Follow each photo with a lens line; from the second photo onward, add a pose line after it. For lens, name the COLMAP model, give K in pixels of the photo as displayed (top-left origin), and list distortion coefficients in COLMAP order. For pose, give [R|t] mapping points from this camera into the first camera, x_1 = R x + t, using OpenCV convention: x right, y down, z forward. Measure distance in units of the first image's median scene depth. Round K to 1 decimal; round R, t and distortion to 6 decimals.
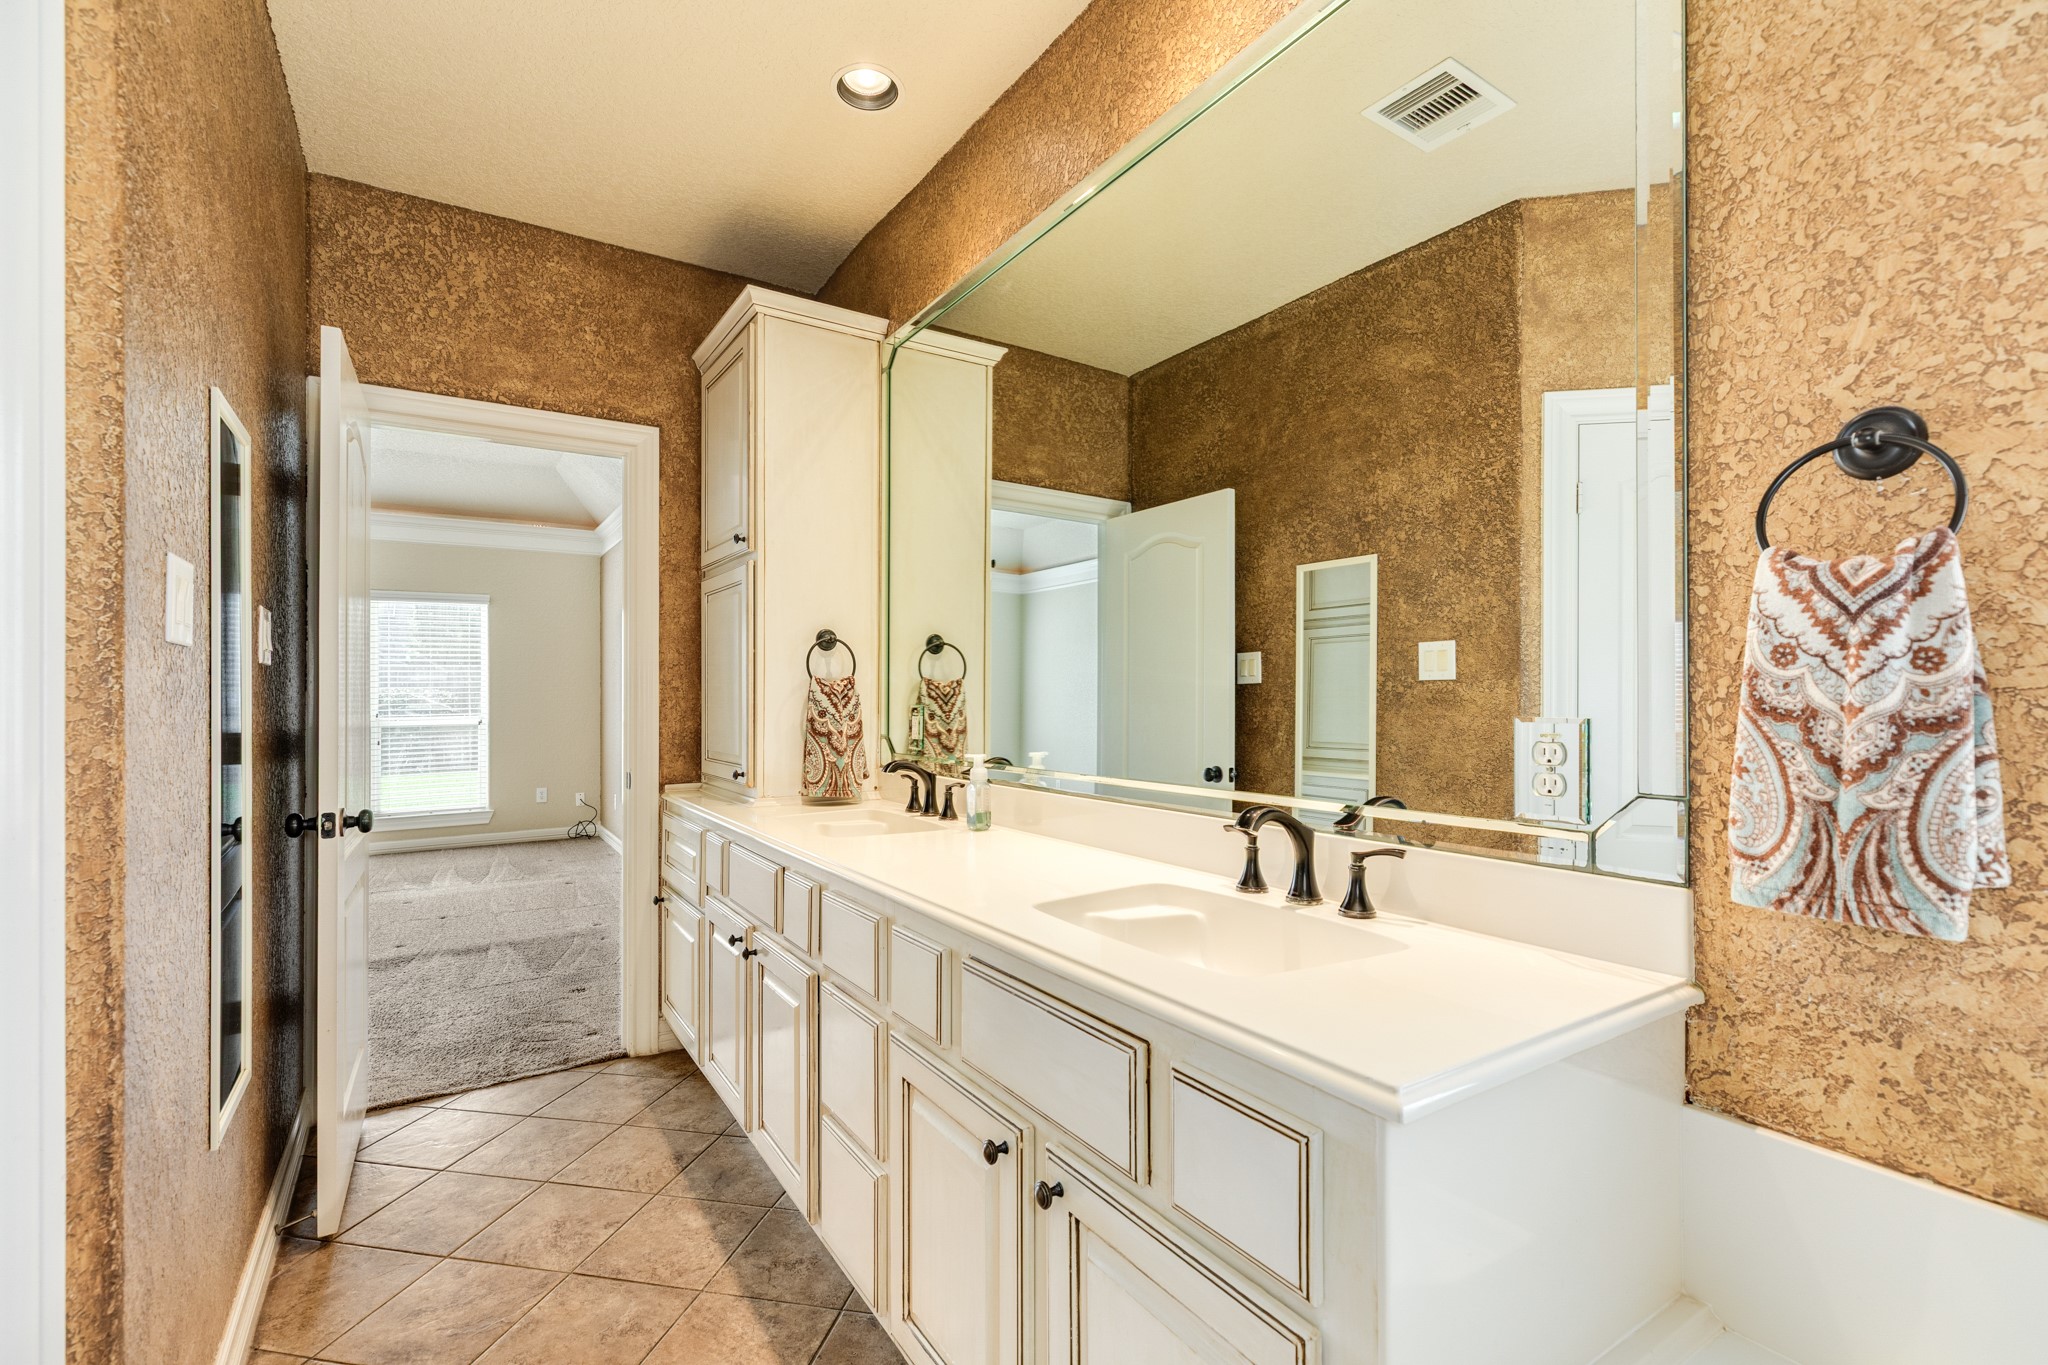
lens RADIAL K [[914.2, 0, 1025.6], [0, 914.2, 690.2], [0, 0, 1]] dist [0.005103, 0.000881]
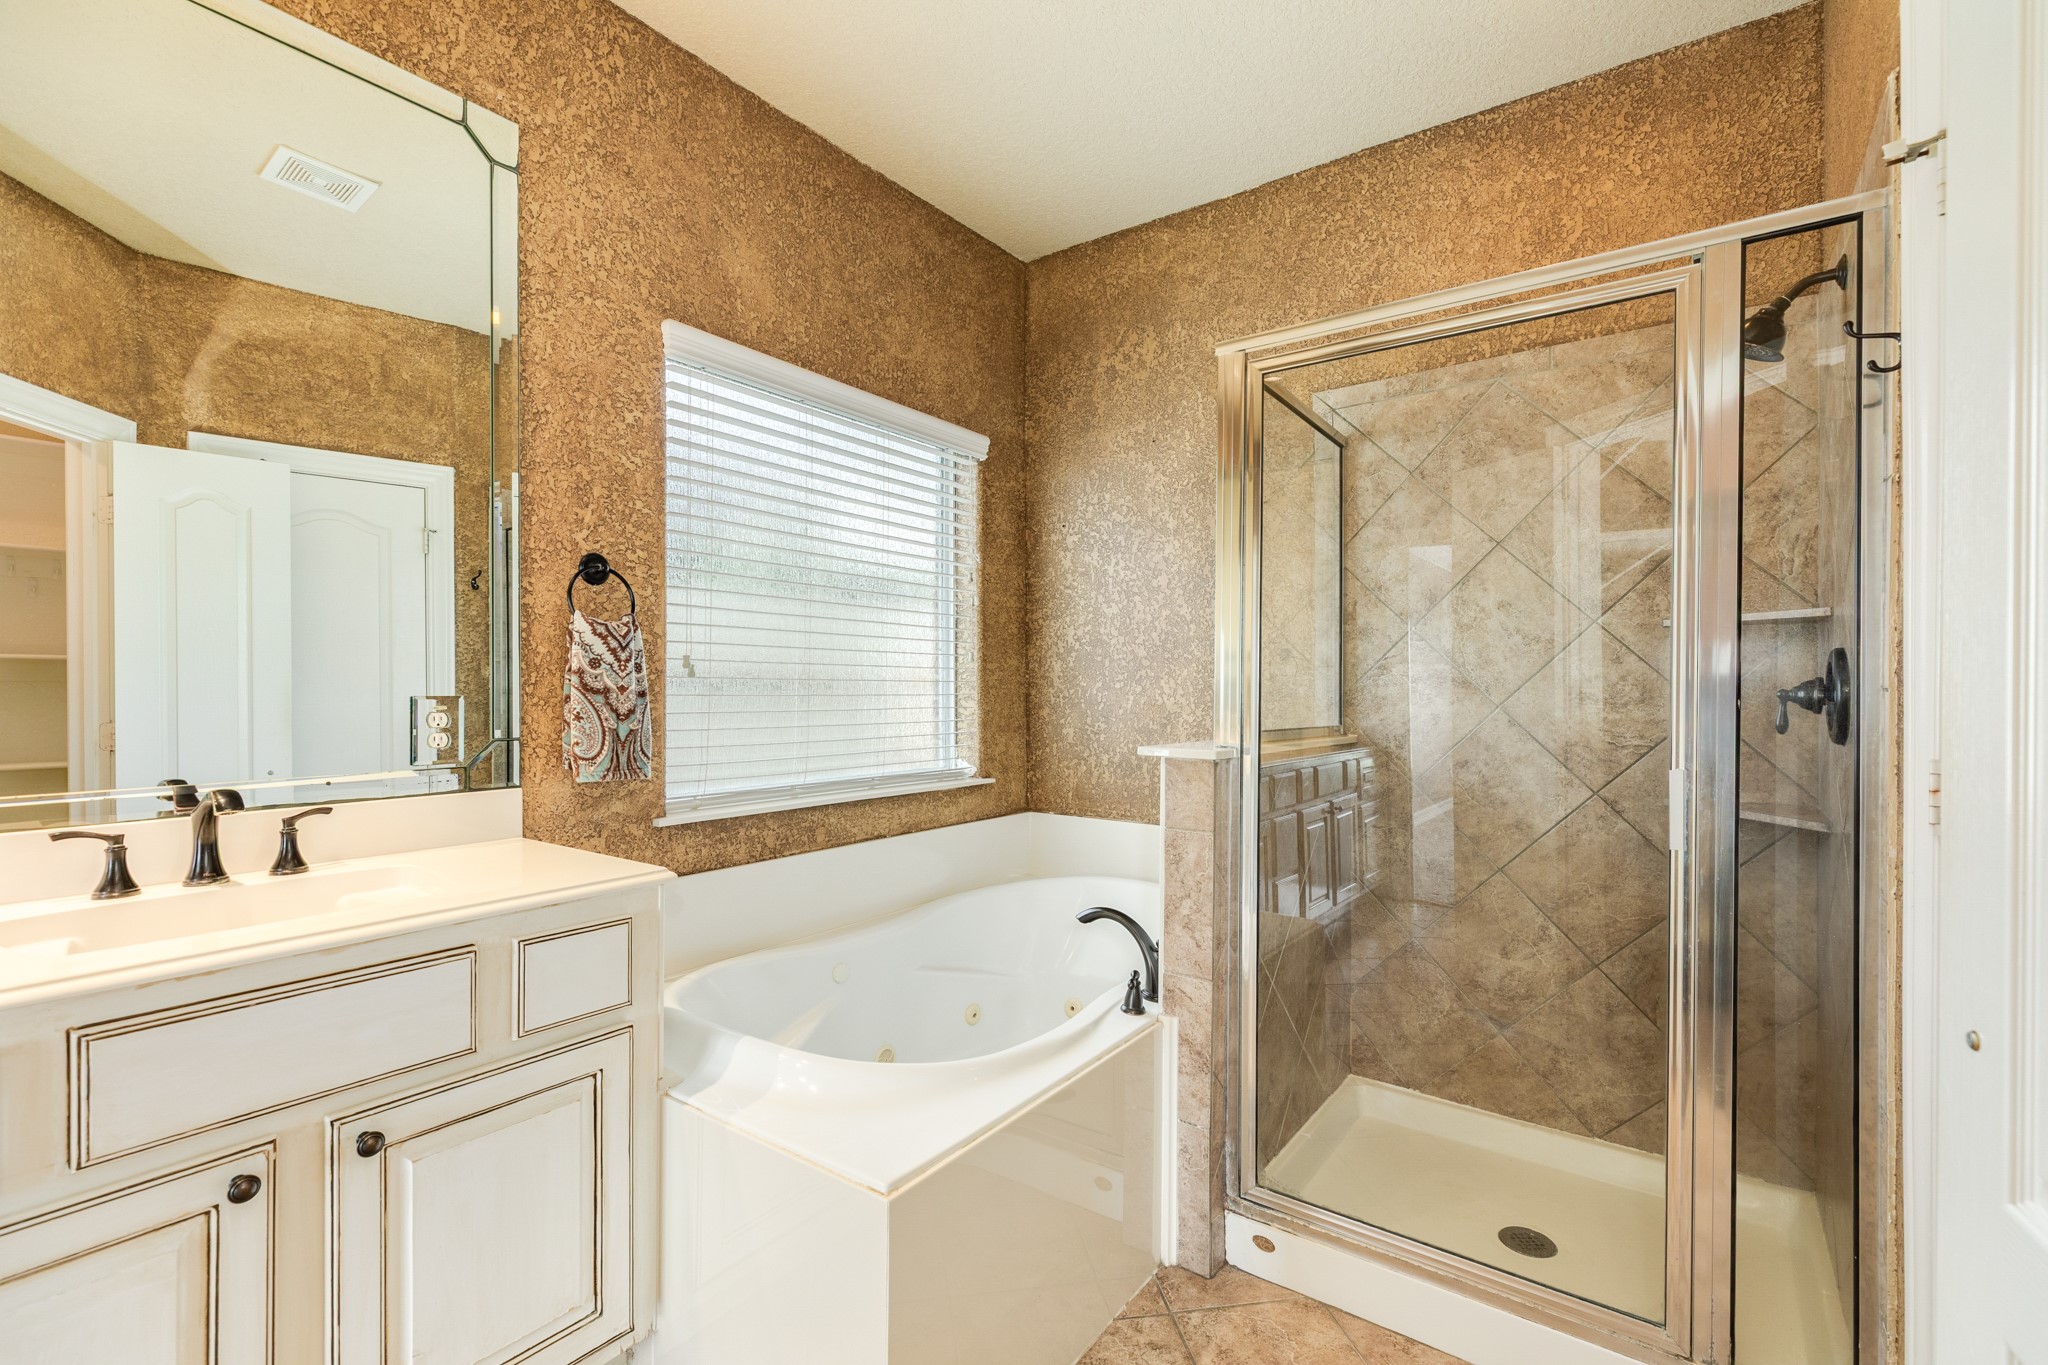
lens RADIAL K [[914.2, 0, 1024.9], [0, 914.2, 687.7], [0, 0, 1]] dist [0.005103, 0.000881]
pose [[-0.351118, -0.004716, 0.936320, -1.553535], [-0.012313, 0.999924, 0.000419, 0.005096], [-0.936250, -0.011382, -0.351149, 0.819690]]
